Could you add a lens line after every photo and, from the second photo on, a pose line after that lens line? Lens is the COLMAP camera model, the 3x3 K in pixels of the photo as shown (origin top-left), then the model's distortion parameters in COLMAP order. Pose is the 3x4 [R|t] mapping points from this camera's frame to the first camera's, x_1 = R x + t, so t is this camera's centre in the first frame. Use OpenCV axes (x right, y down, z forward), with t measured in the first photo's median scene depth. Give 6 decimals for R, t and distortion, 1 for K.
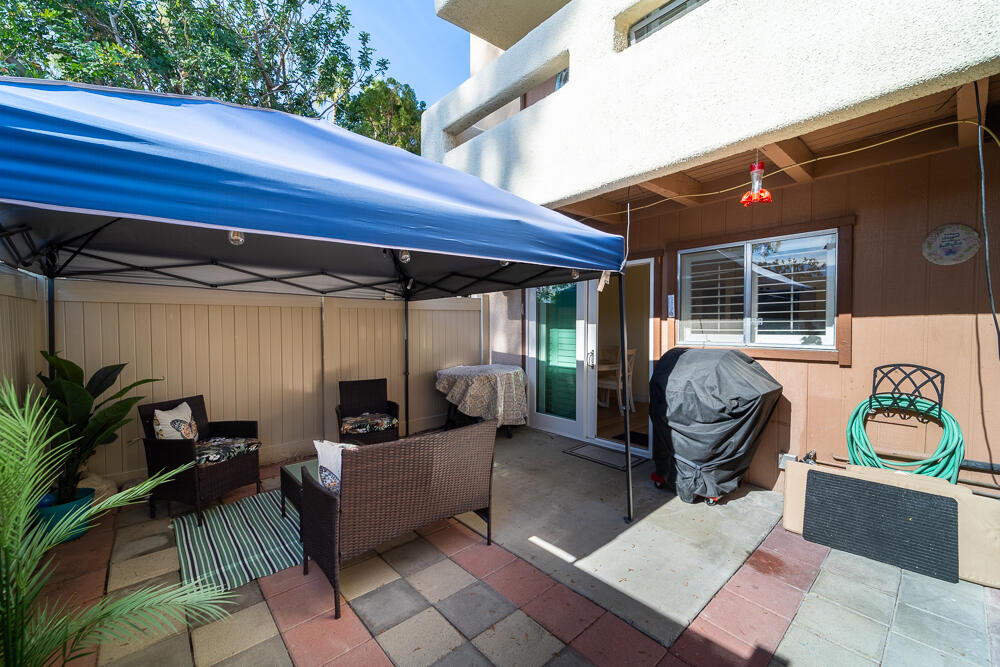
lens RADIAL K [[403.1, 0, 500.0], [0, 403.1, 333.5], [0, 0, 1]] dist [-0.000004, -0.000201]
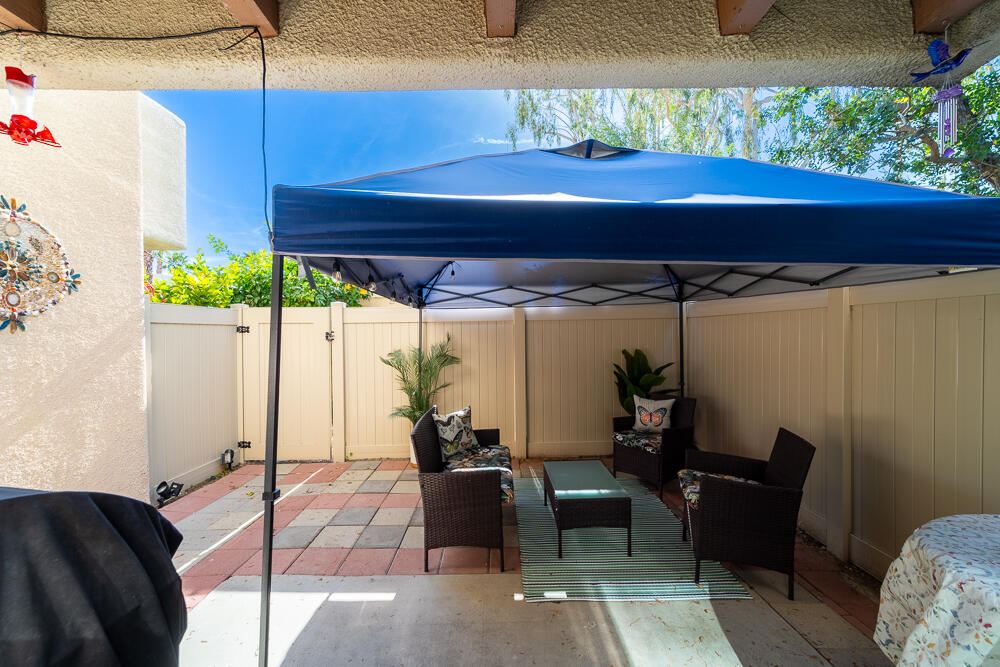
lens RADIAL K [[400.0, 0, 498.7], [0, 400.0, 336.2], [0, 0, 1]] dist [0.002735, -0.000927]
pose [[-0.659320, 0.016271, -0.751686, 0.503009], [-0.008021, 0.999557, 0.028672, -0.051266], [0.751820, 0.024933, -0.658897, 1.552797]]
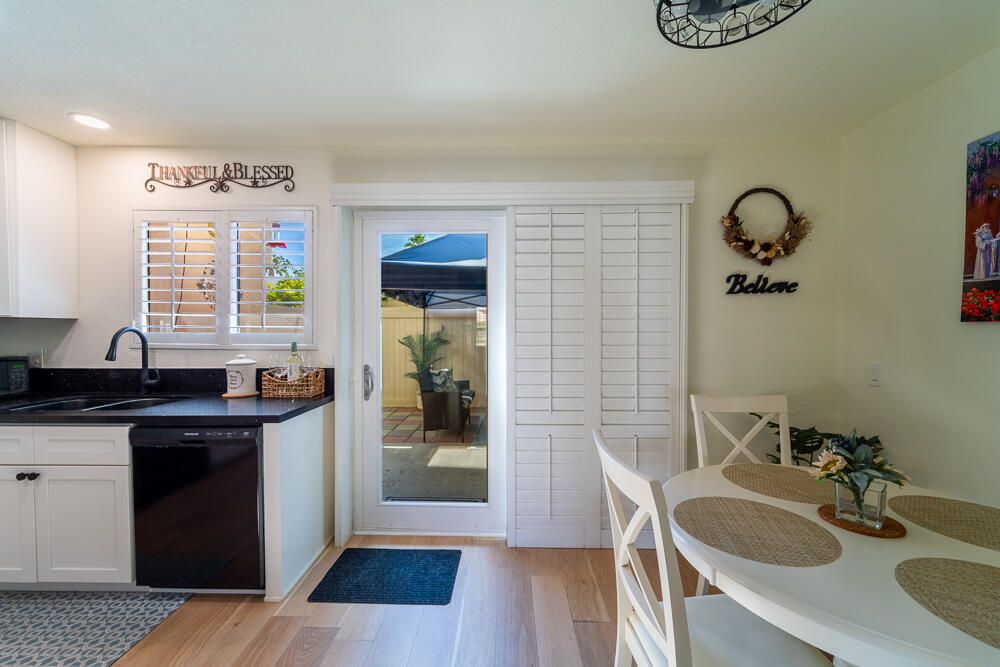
lens RADIAL K [[400.0, 0, 498.7], [0, 400.0, 336.2], [0, 0, 1]] dist [0.002735, -0.000927]
pose [[-0.674575, 0.014220, -0.738069, 0.987719], [-0.014846, 0.999351, 0.032822, -0.031292], [0.738057, 0.033098, -0.673926, 2.225448]]
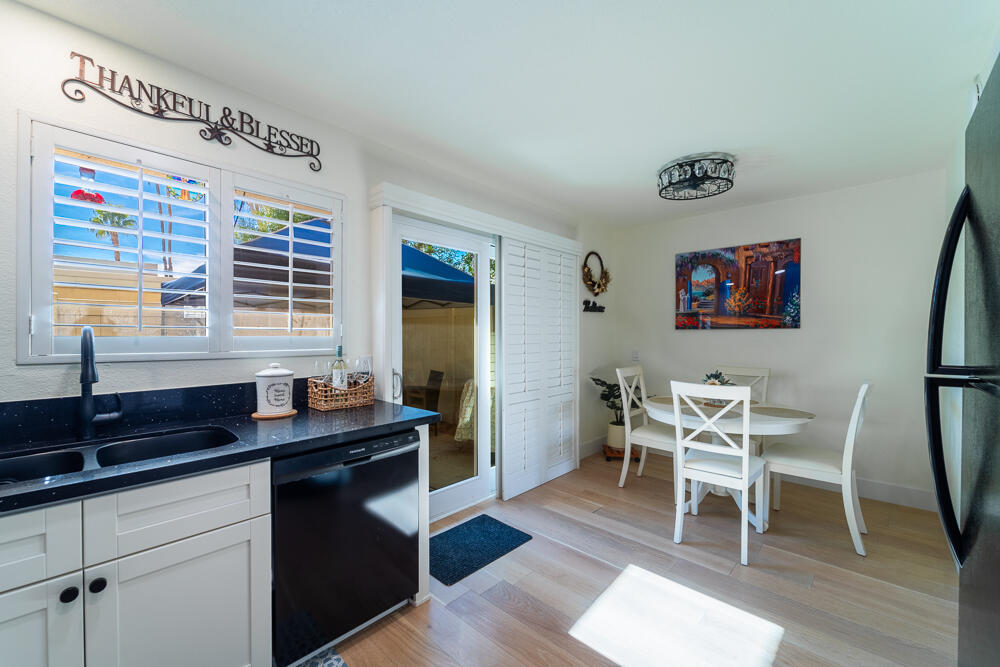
lens RADIAL K [[400.0, 0, 498.7], [0, 400.0, 336.2], [0, 0, 1]] dist [0.002735, -0.000927]
pose [[0.094954, 0.009162, -0.995440, 1.419154], [-0.022540, 0.999721, 0.007052, -0.015391], [0.995226, 0.021767, 0.095134, 1.581382]]
